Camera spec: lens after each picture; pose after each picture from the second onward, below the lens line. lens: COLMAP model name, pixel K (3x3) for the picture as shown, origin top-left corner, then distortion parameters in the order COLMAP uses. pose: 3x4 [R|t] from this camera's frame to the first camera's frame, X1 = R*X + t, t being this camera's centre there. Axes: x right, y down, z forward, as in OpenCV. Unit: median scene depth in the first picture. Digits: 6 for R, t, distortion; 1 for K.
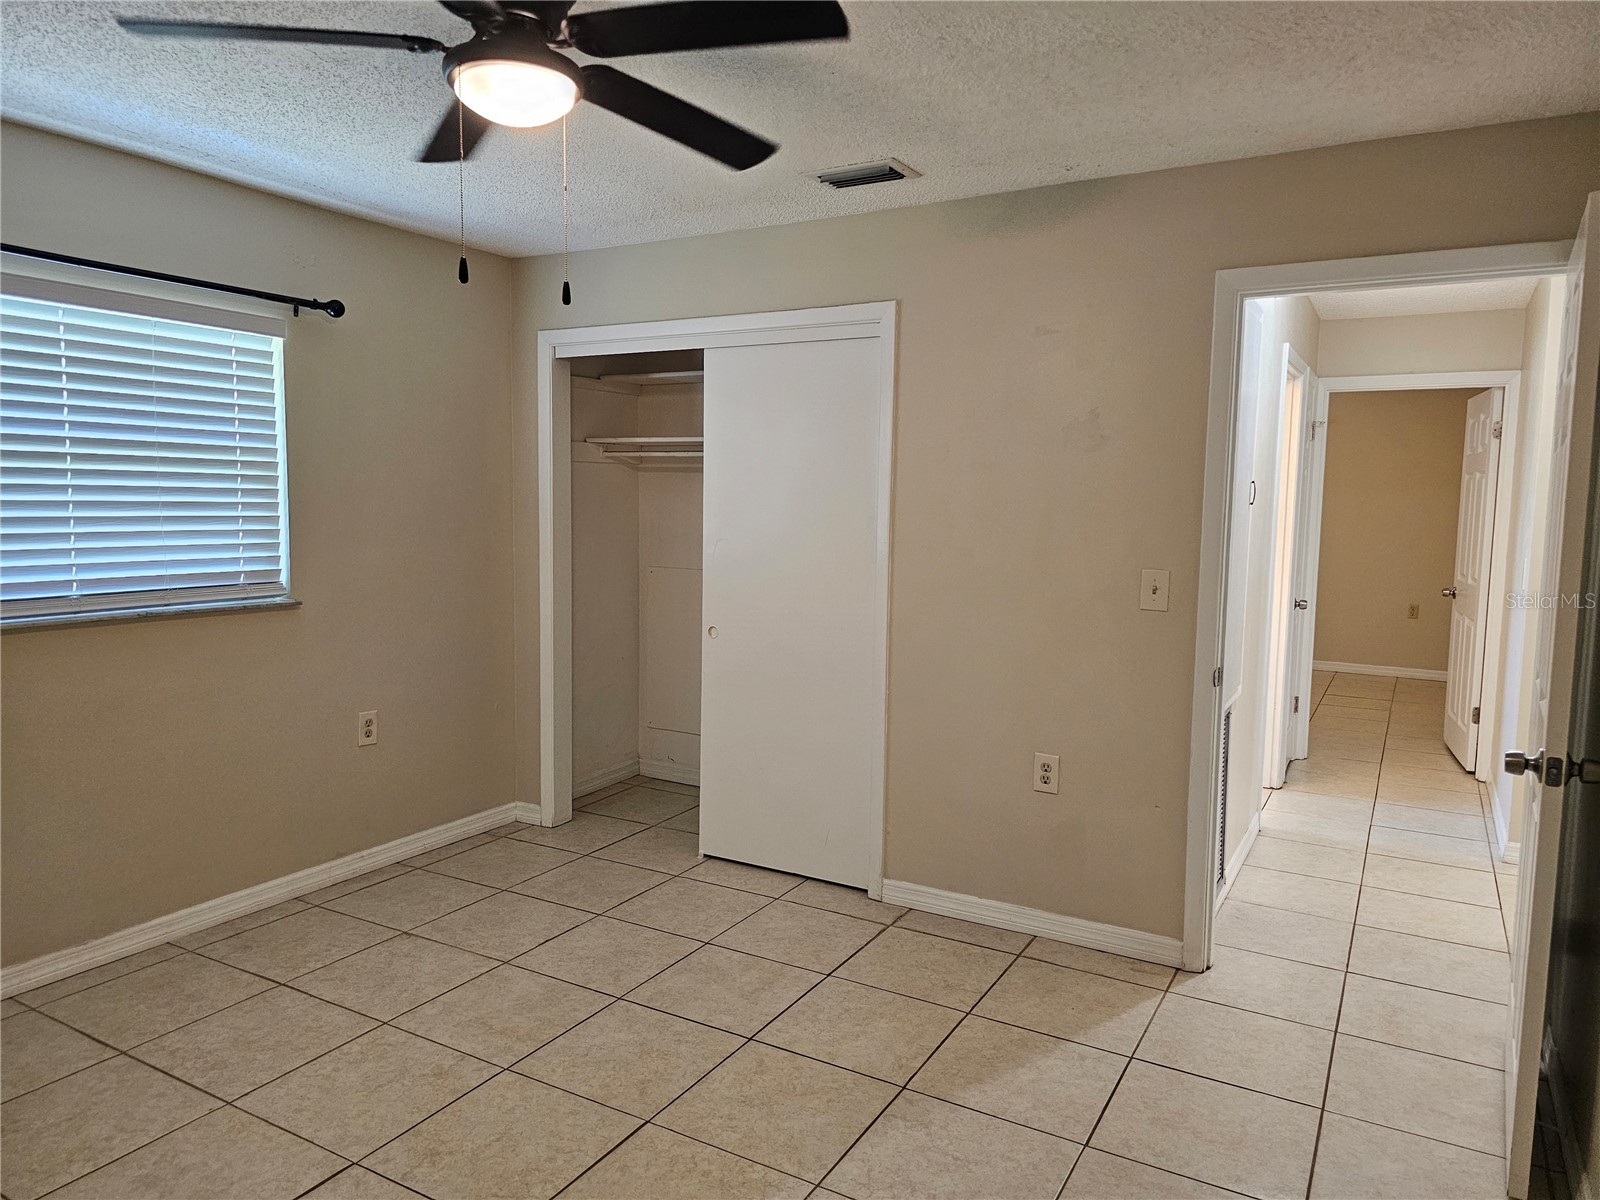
lens RADIAL K [[1077.8, 0, 747.5], [0, 1077.8, 620.1], [0, 0, 1]] dist [0.061253, 0.000153]
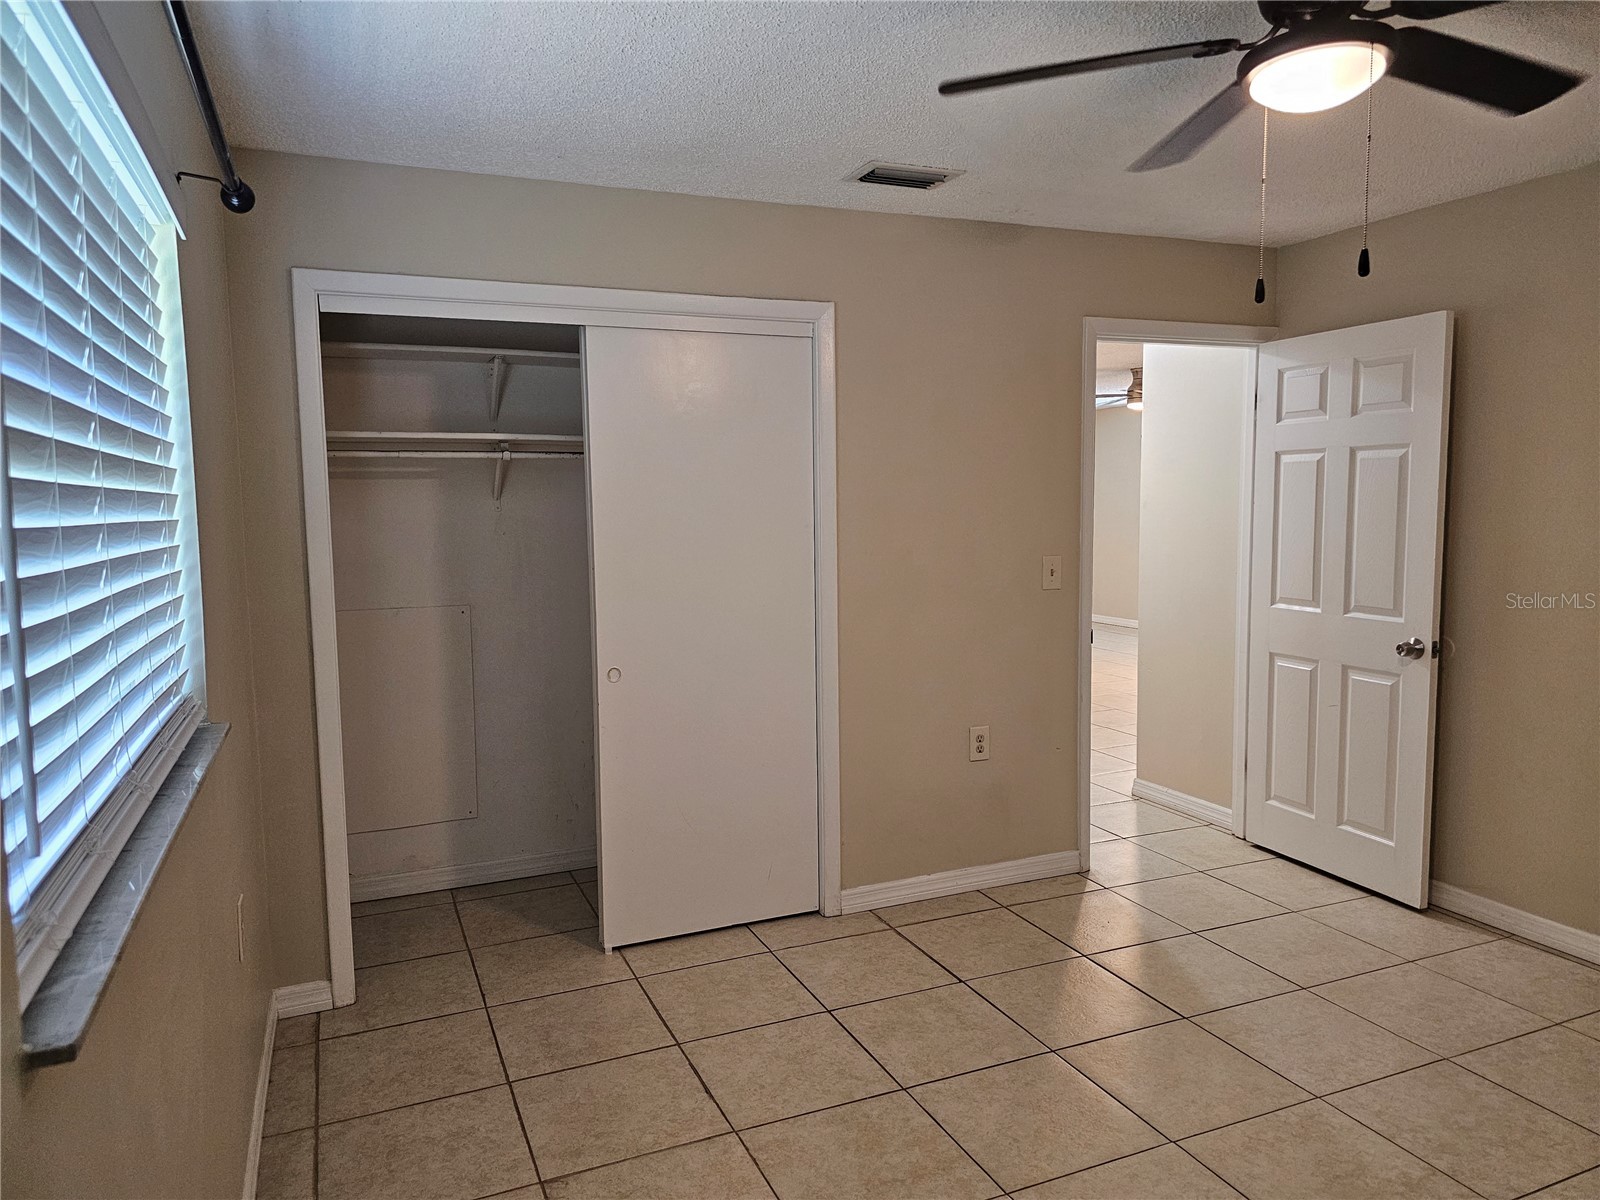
lens RADIAL K [[1104.7, 0, 795.1], [0, 1104.7, 625.4], [0, 0, 1]] dist [0.081460, -0.098393]
pose [[0.581963, -0.116134, 0.804880, -0.714243], [0.117210, 0.991395, 0.058298, -0.066972], [-0.804724, 0.060412, 0.590567, 0.445530]]
